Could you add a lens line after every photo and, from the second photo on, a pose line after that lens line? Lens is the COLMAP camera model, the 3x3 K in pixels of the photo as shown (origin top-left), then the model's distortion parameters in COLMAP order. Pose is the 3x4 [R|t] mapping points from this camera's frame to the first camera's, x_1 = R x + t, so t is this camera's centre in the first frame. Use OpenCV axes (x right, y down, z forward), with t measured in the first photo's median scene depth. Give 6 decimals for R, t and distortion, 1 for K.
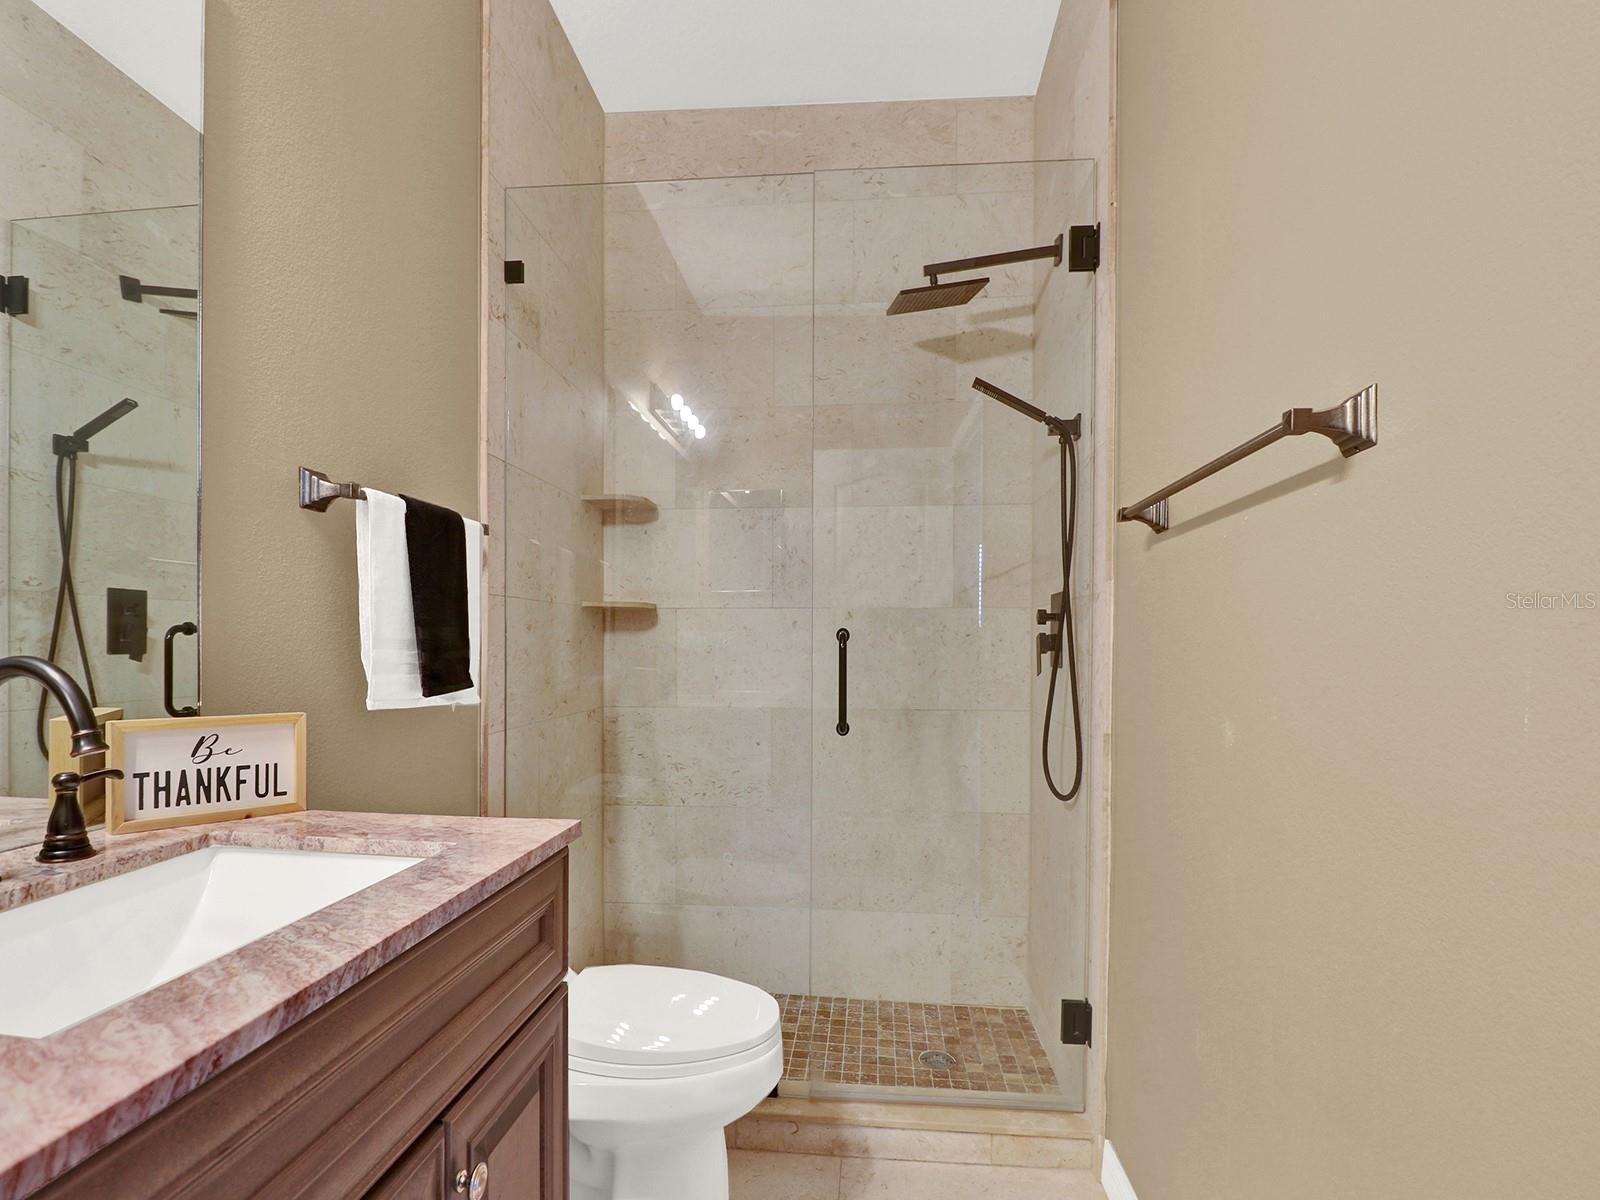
lens RADIAL K [[769.2, 0, 799.4], [0, 769.2, 630.5], [0, 0, 1]] dist [0.002700, -0.013671]
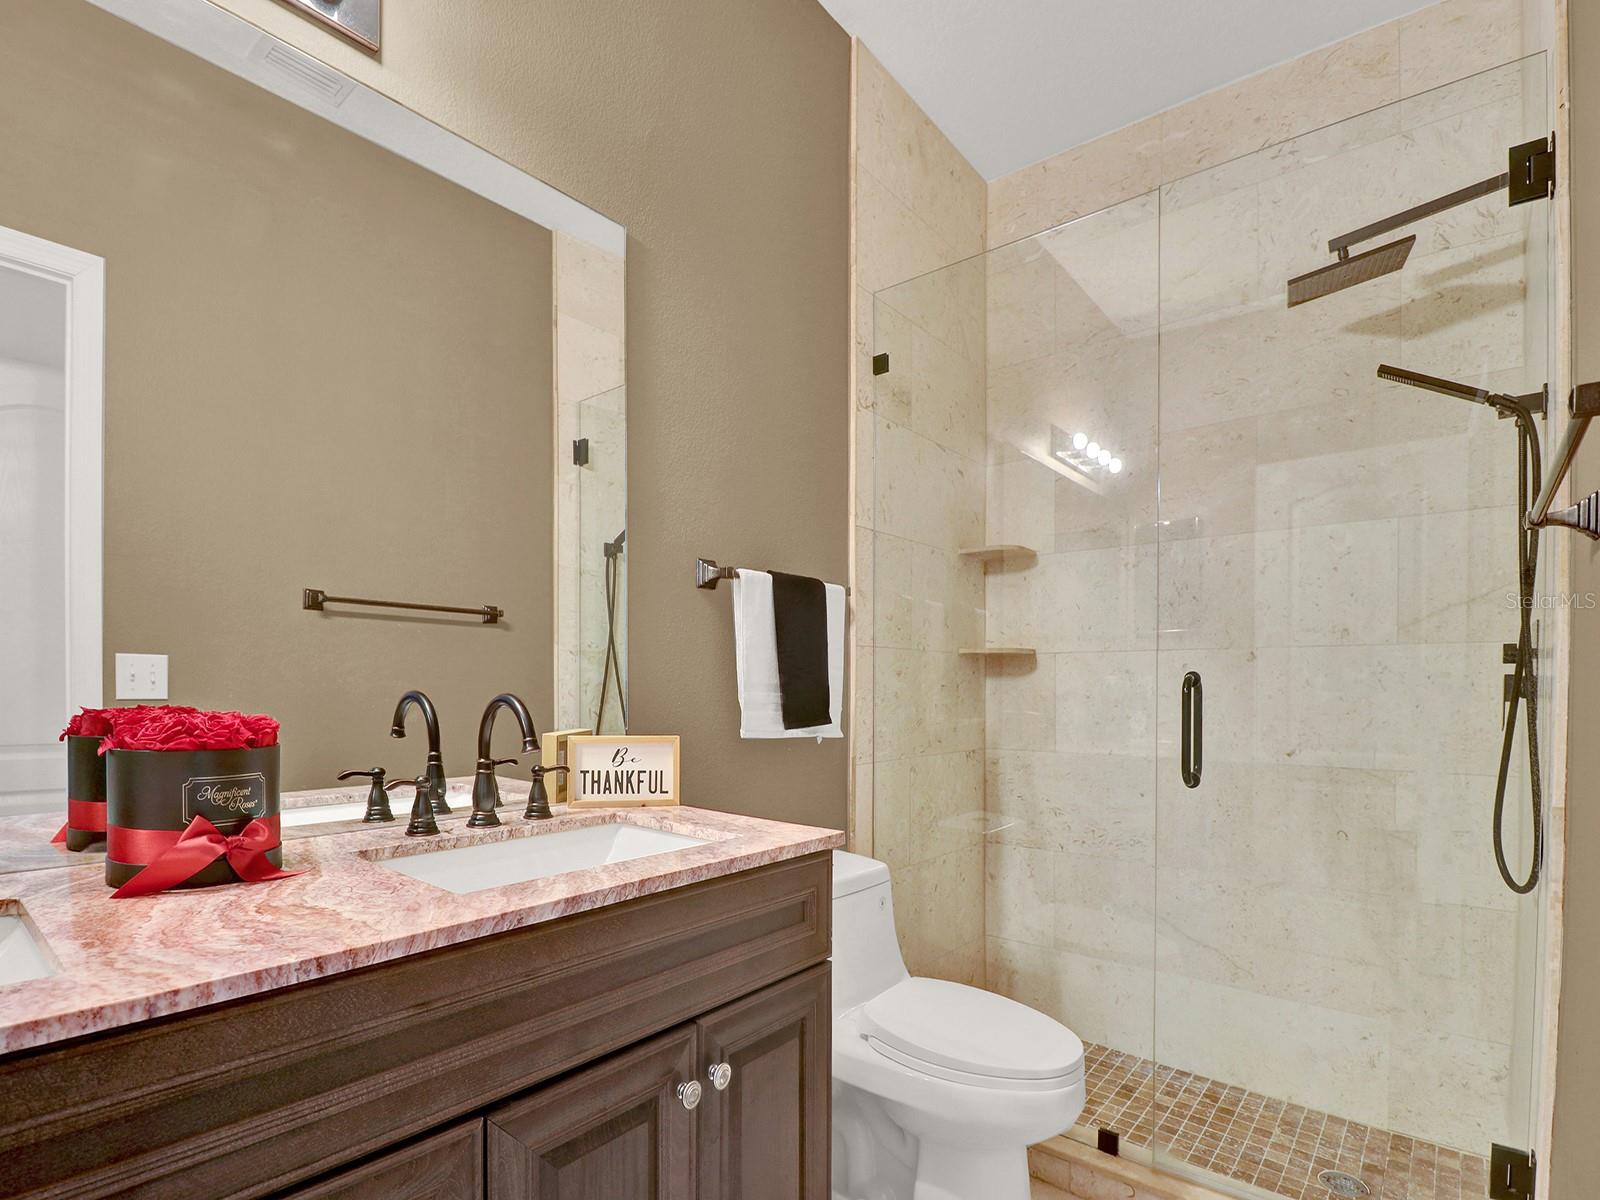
lens RADIAL K [[776.0, 0, 798.2], [0, 776.0, 672.1], [0, 0, 1]] dist [0.002813, -0.014550]
pose [[0.832610, -0.011062, -0.553749, 0.172516], [0.008384, 0.999938, -0.007369, 0.000981], [0.553796, 0.001493, 0.832651, -0.033280]]
